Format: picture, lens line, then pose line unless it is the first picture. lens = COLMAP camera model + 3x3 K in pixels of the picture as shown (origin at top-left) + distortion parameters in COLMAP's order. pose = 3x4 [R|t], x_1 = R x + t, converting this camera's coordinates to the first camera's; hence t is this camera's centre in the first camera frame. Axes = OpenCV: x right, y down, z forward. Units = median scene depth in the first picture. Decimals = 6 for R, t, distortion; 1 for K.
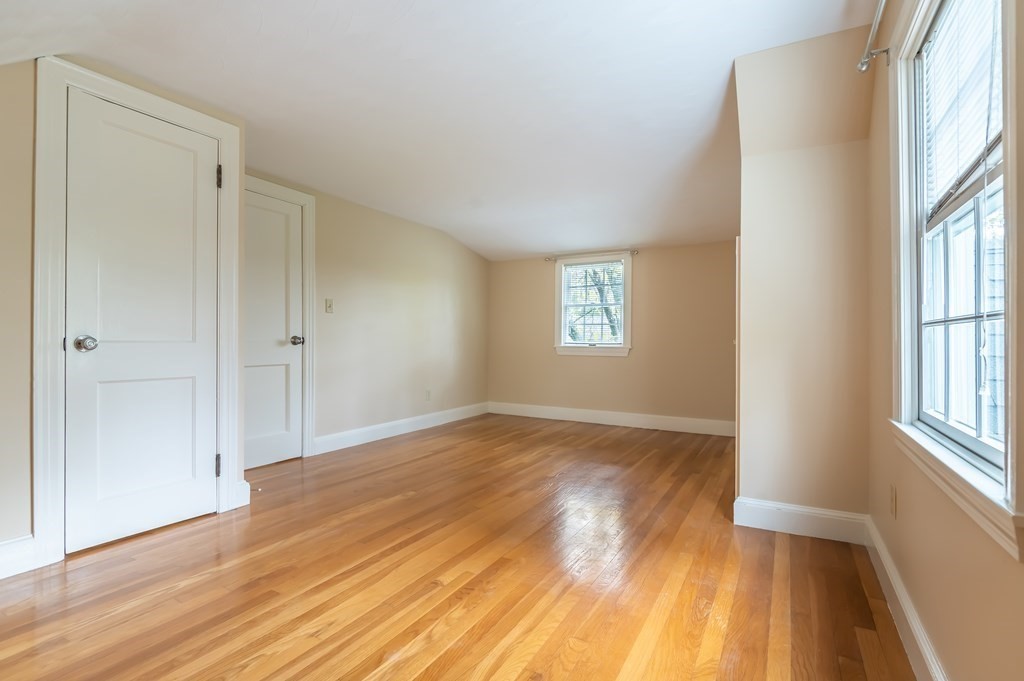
lens RADIAL K [[477.8, 0, 511.5], [0, 477.8, 341.6], [0, 0, 1]] dist [0.002871, -0.003379]
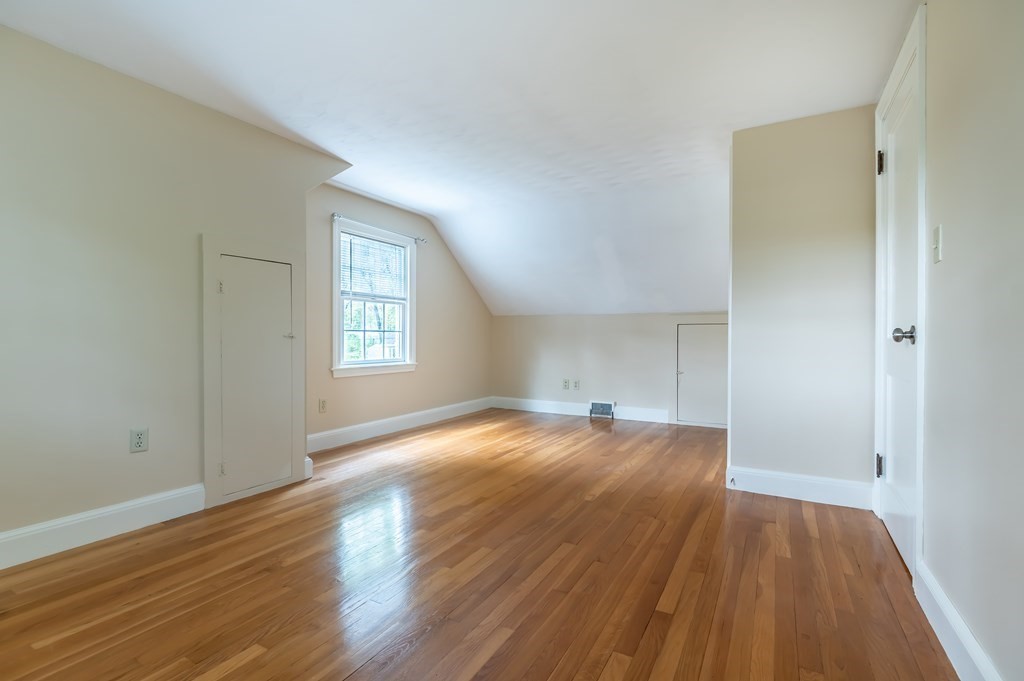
lens RADIAL K [[477.8, 0, 513.2], [0, 477.8, 340.1], [0, 0, 1]] dist [0.002871, -0.003379]
pose [[-0.999967, -0.005608, -0.005847, -0.052459], [-0.005603, 0.999984, -0.000808, 0.007275], [0.005851, -0.000775, -0.999983, 1.853265]]
